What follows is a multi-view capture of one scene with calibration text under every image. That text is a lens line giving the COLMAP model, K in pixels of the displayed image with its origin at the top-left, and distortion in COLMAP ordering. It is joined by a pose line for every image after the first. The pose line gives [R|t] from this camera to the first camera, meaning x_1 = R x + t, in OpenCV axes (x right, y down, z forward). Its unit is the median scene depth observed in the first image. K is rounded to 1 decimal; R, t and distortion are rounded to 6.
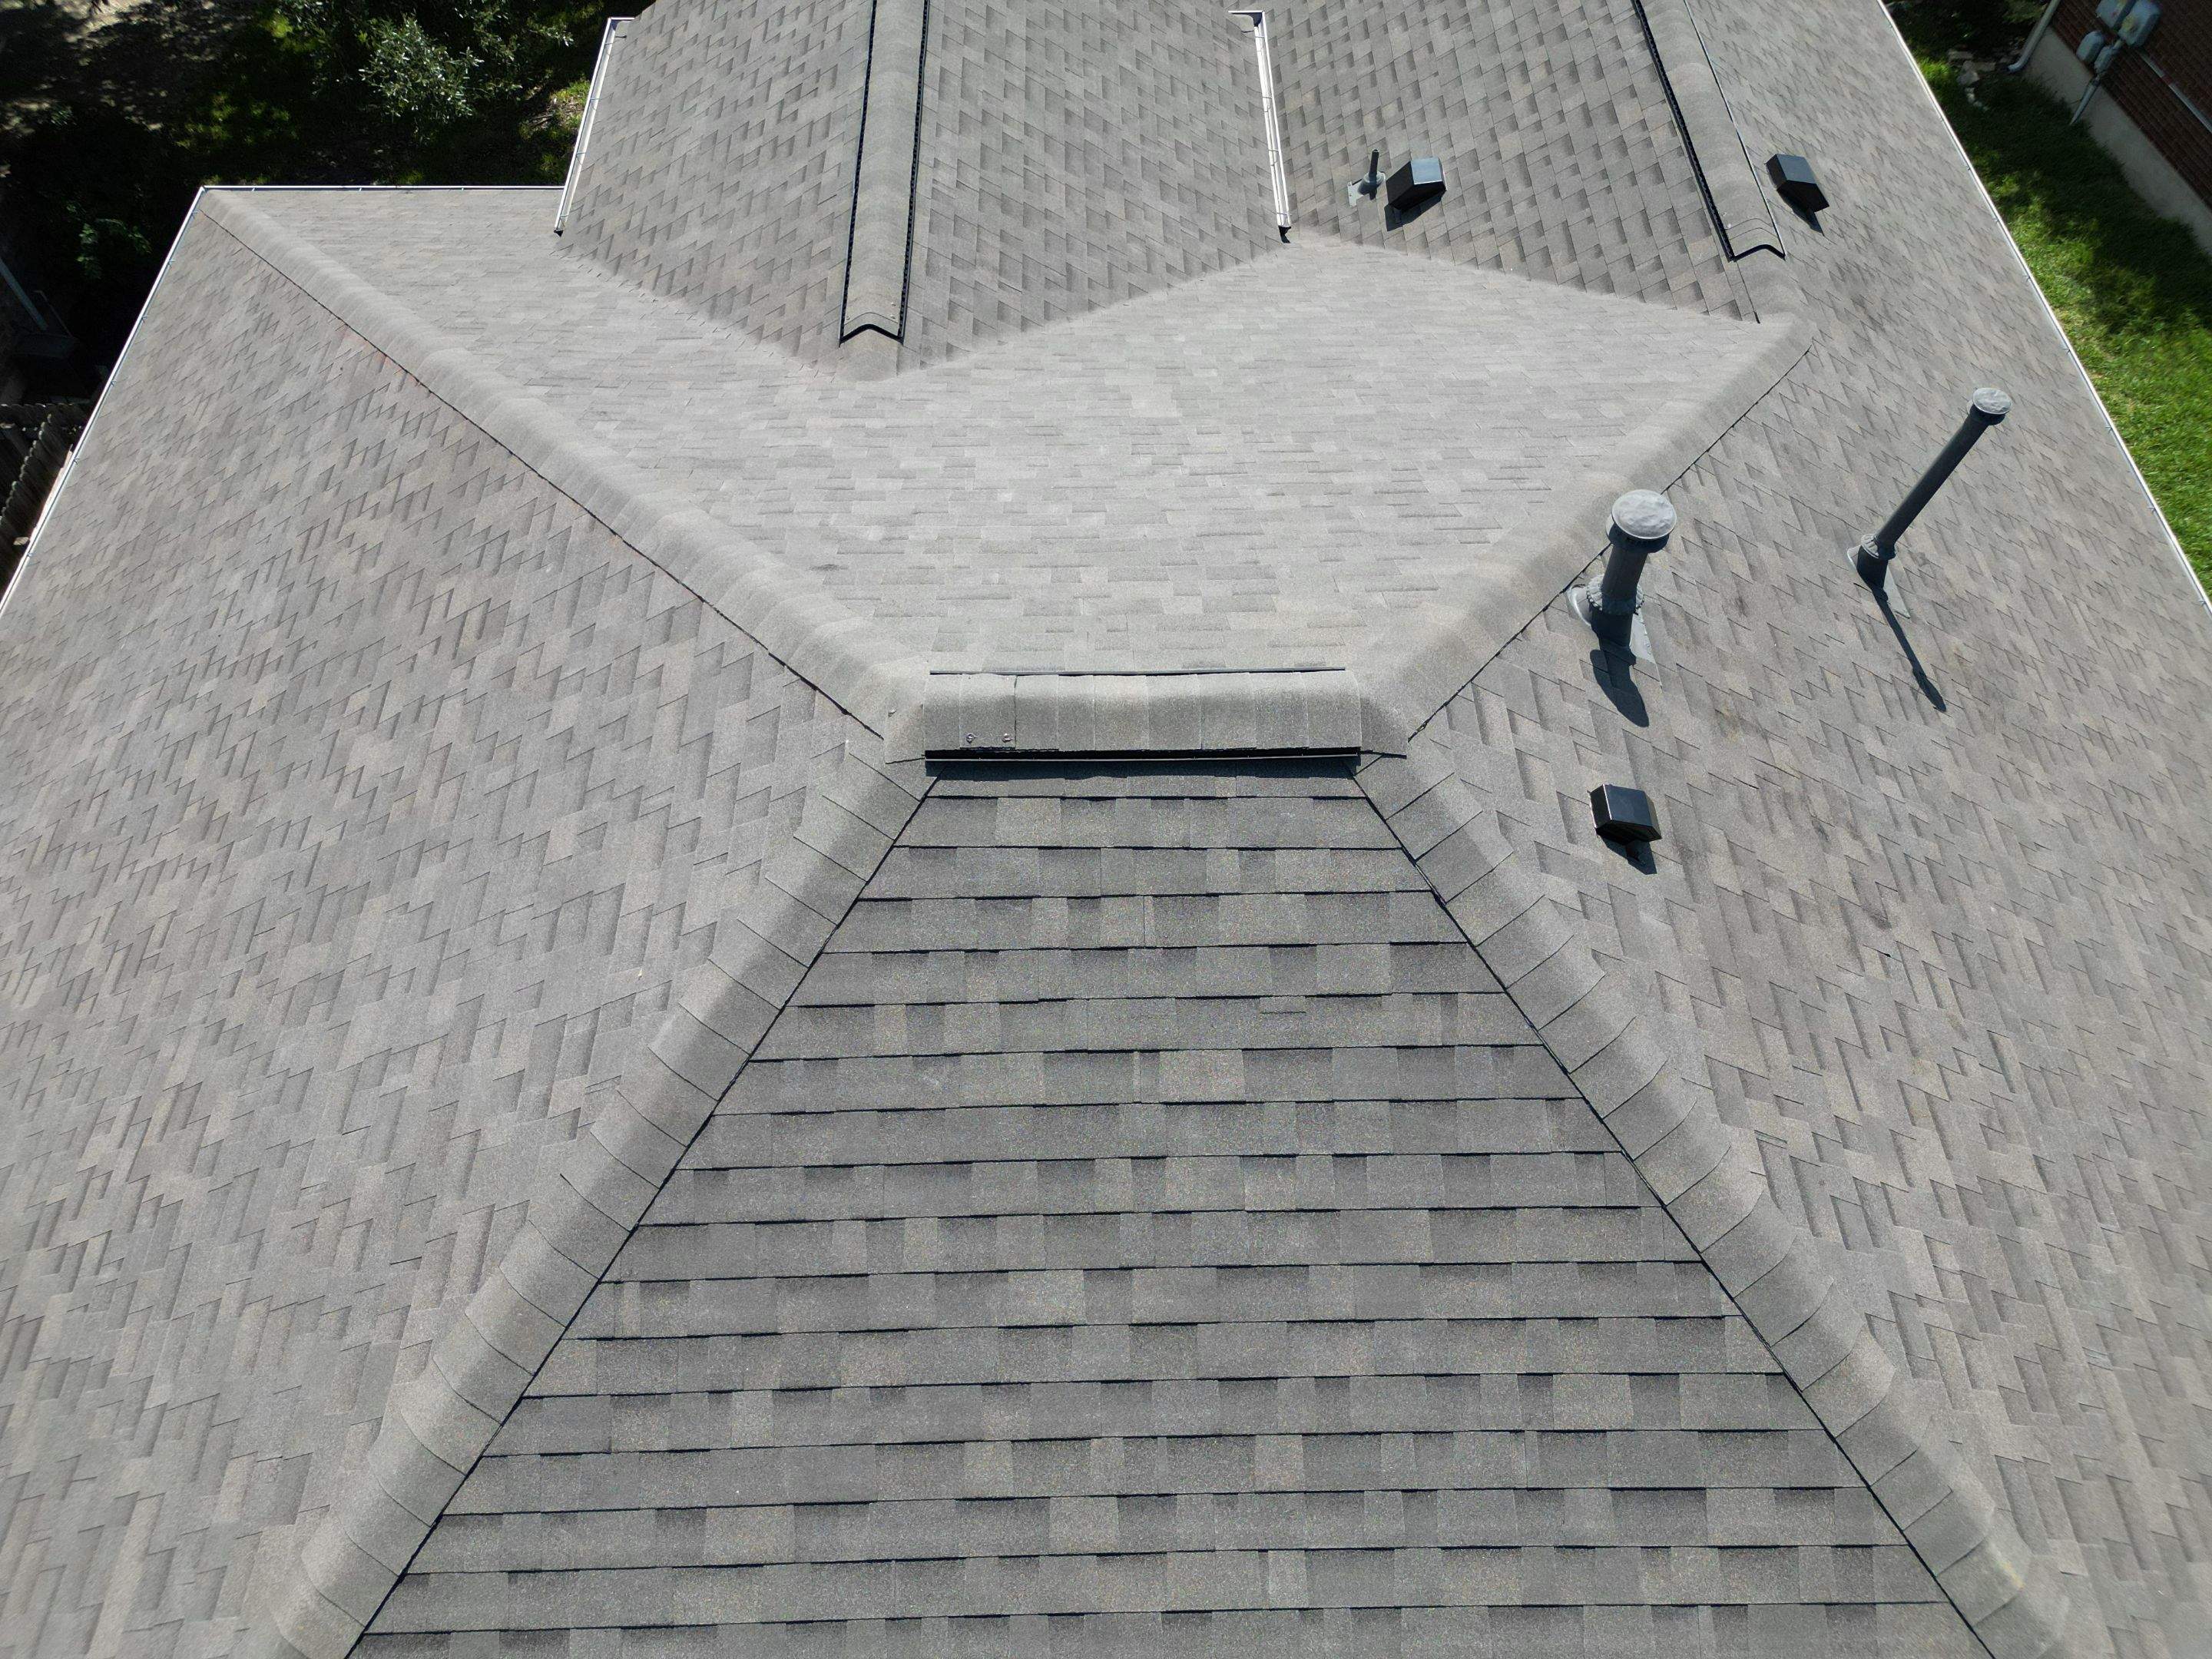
lens RADIAL K [[1545.0, 0, 1101.4], [0, 1545.0, 830.2], [0, 0, 1]] dist [0.074615, -0.076030]
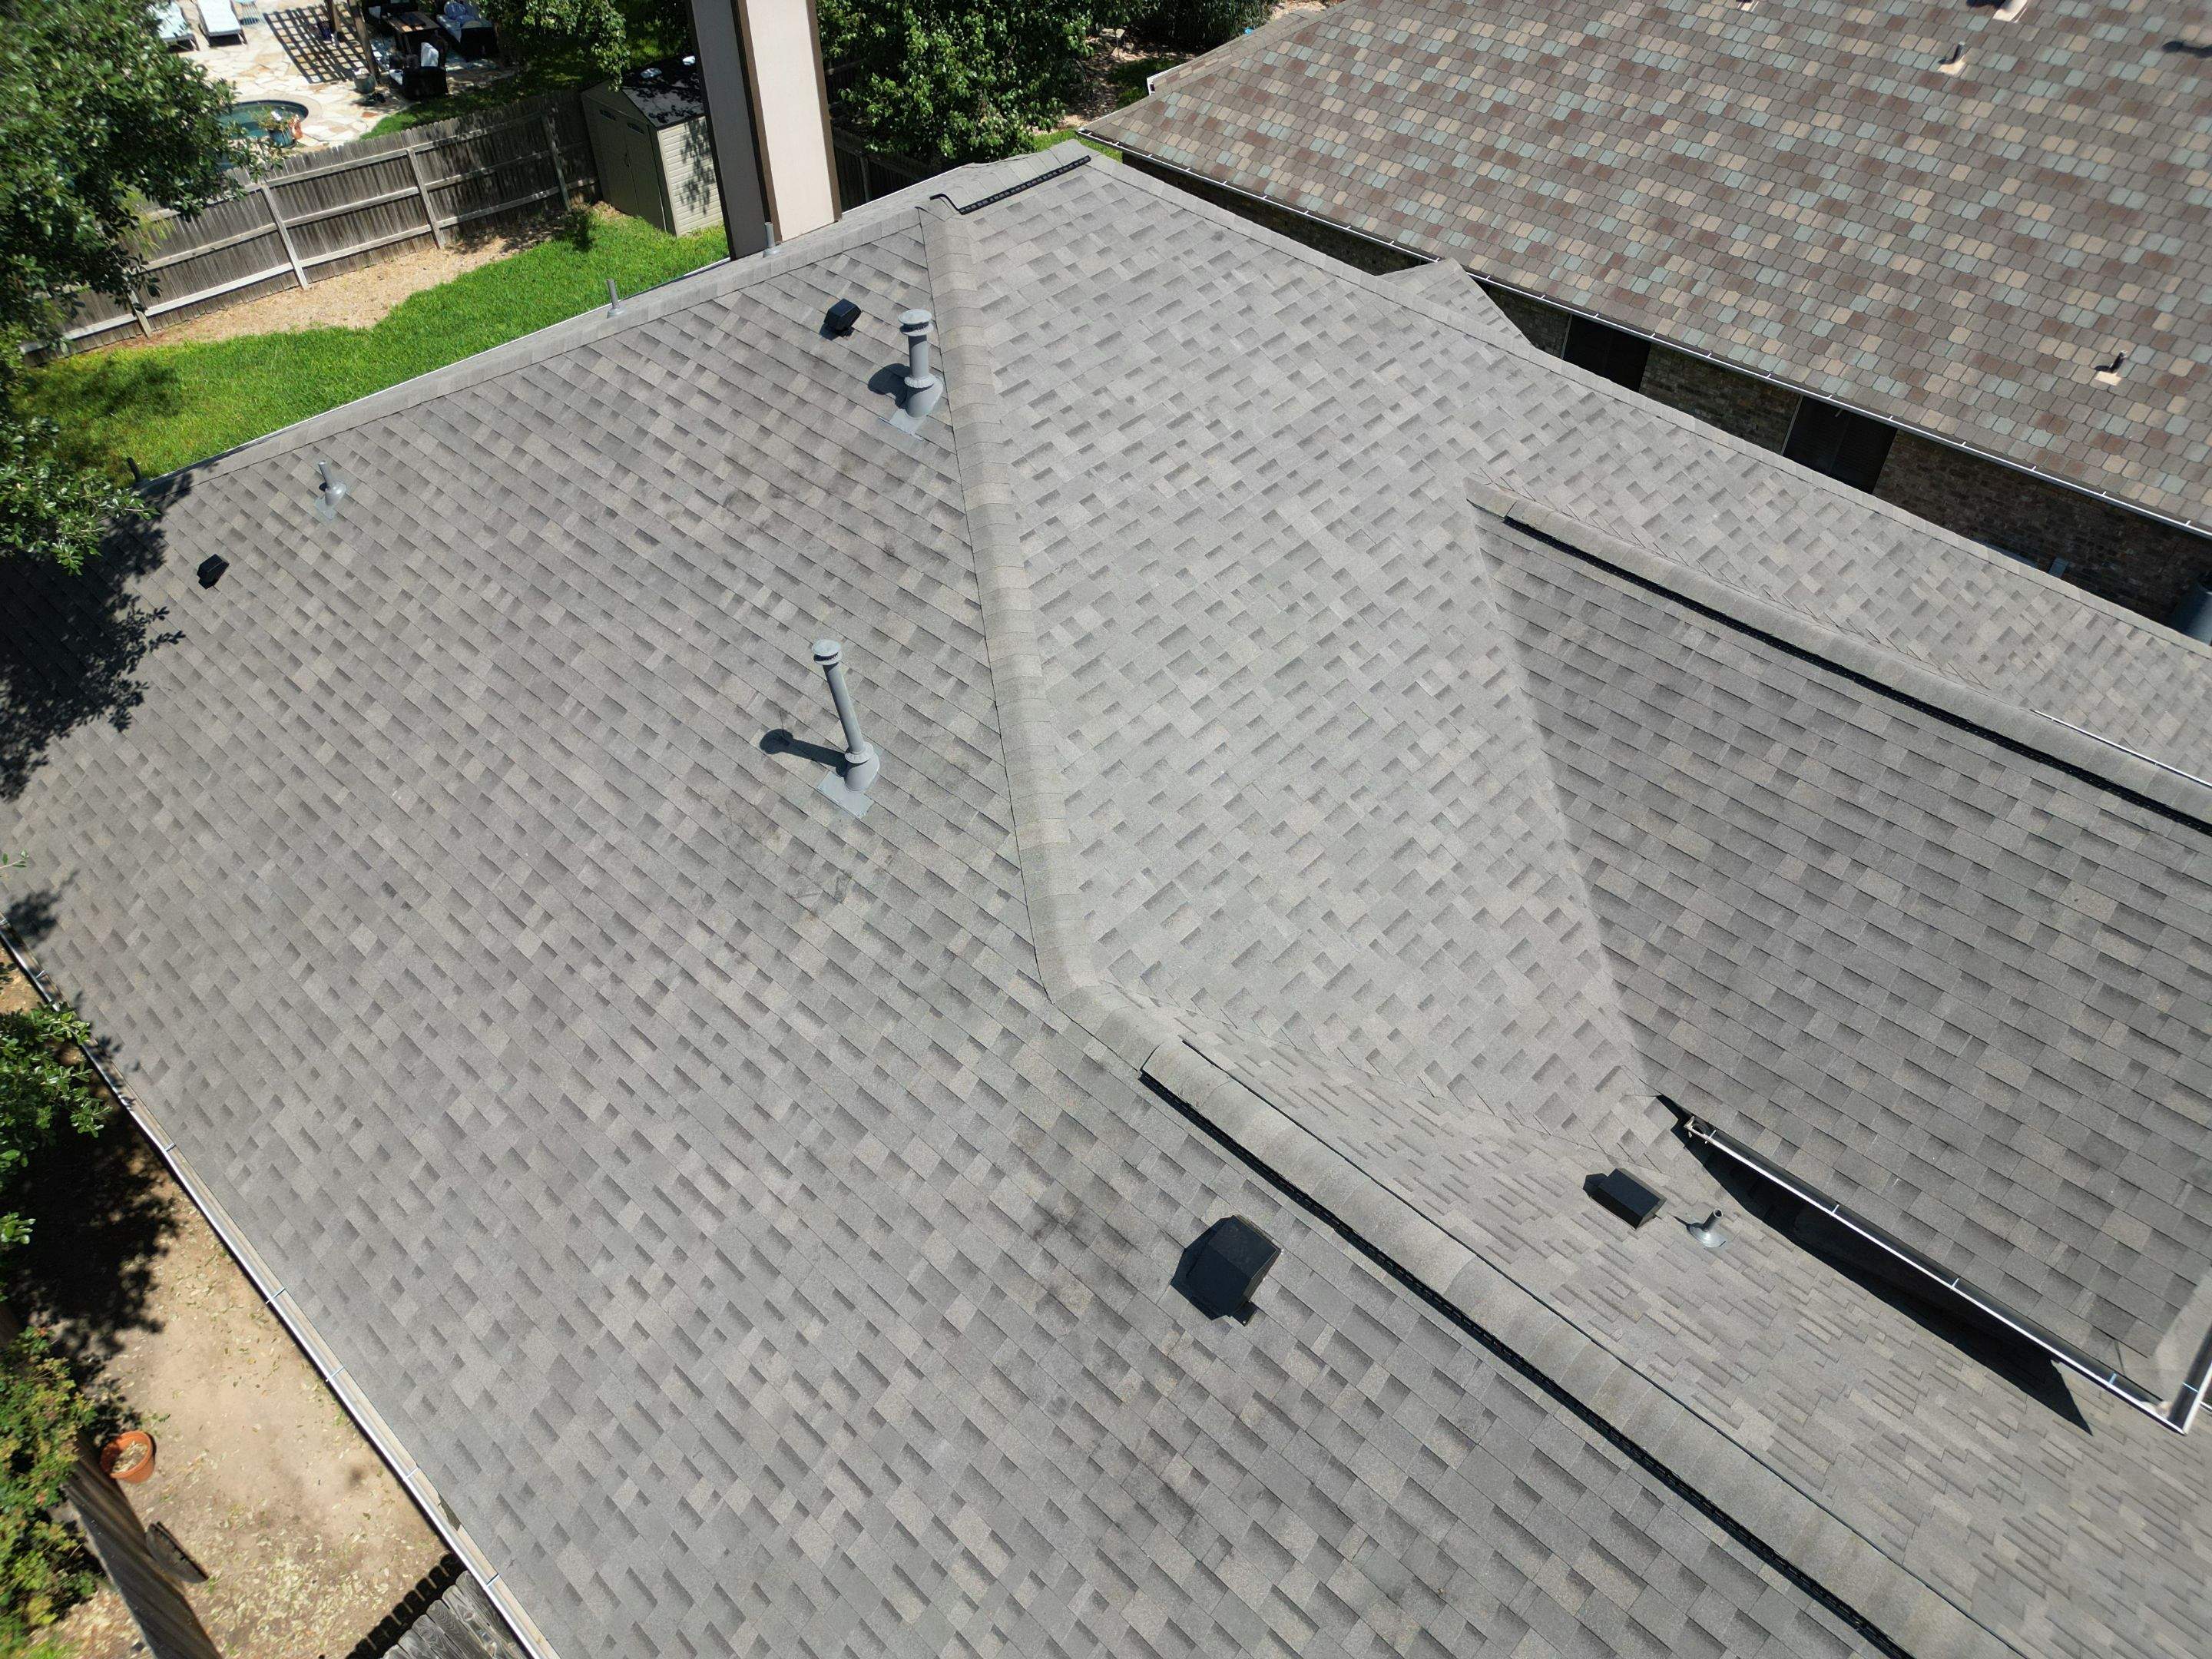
lens RADIAL K [[1545.0, 0, 1101.4], [0, 1545.0, 830.2], [0, 0, 1]] dist [0.074615, -0.076030]
pose [[-0.702708, 0.496292, -0.509800, 0.809728], [-0.592743, -0.012055, 0.805301, -1.031542], [0.393519, 0.868072, 0.302644, 0.590008]]
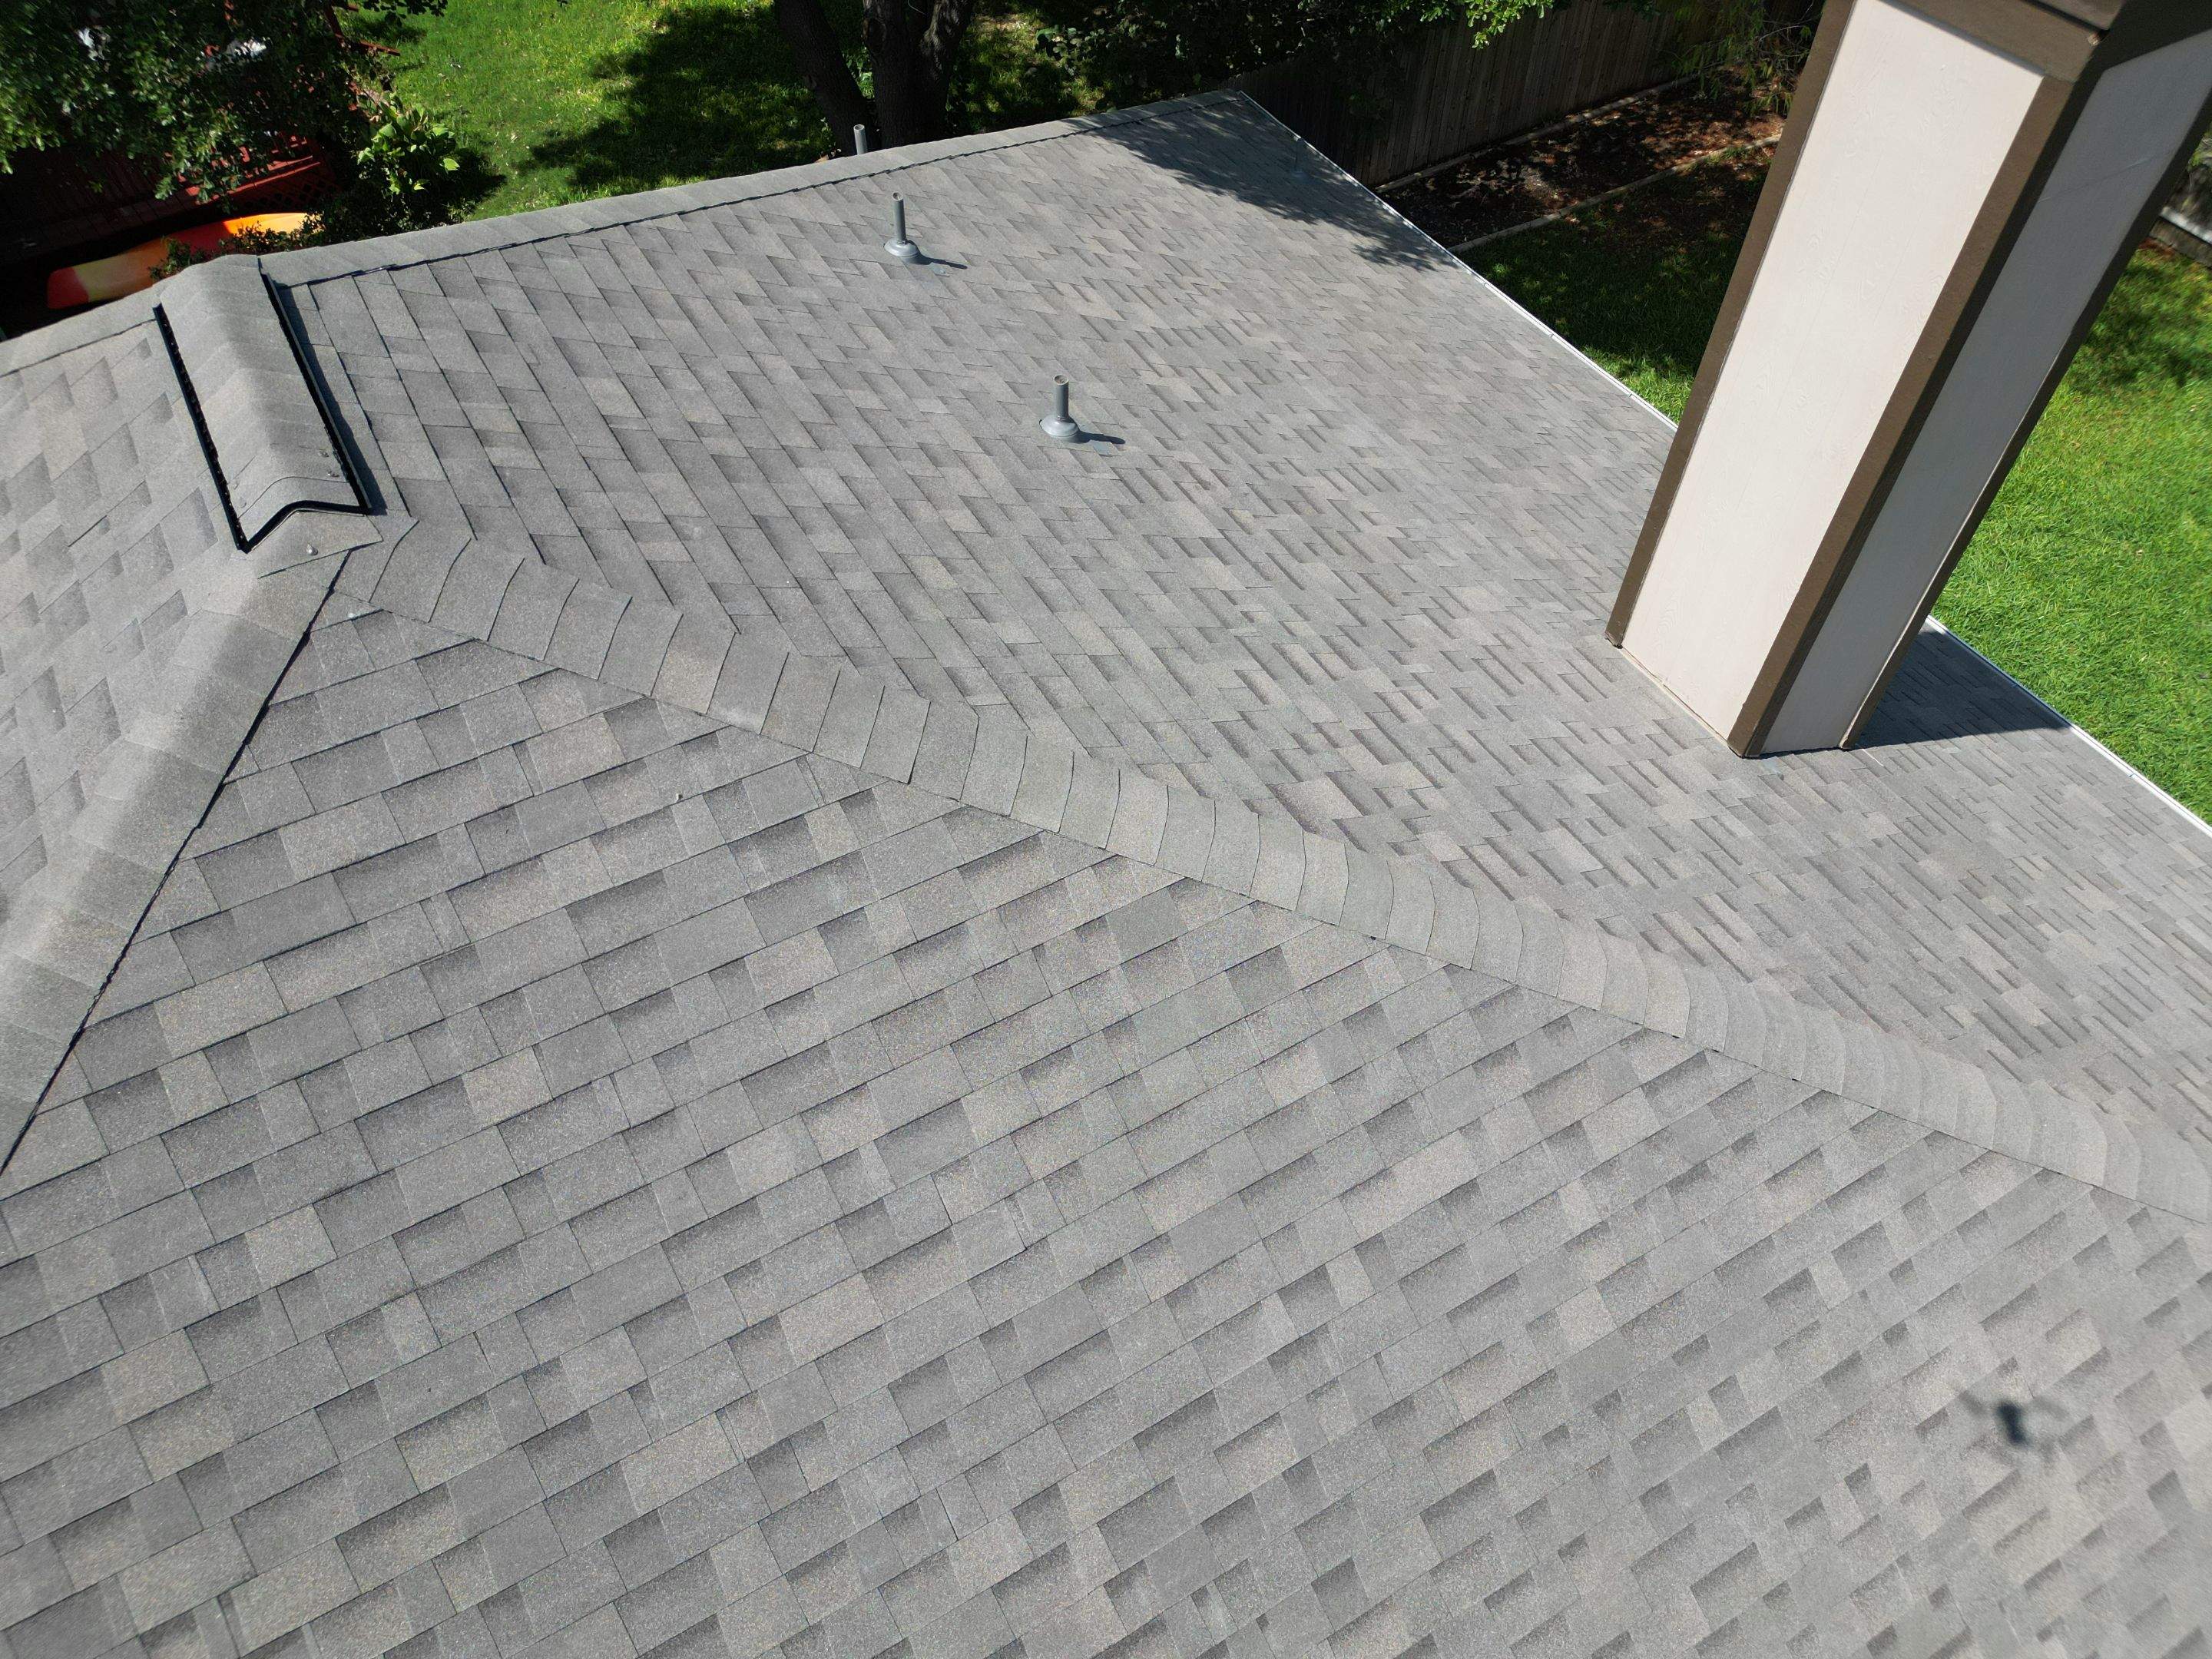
lens RADIAL K [[1545.0, 0, 1101.4], [0, 1545.0, 830.2], [0, 0, 1]] dist [0.074615, -0.076030]
pose [[-0.484305, -0.684079, 0.545421, -0.460598], [0.733049, 0.023024, 0.679786, -0.170032], [-0.477585, 0.729044, 0.490313, 0.232520]]
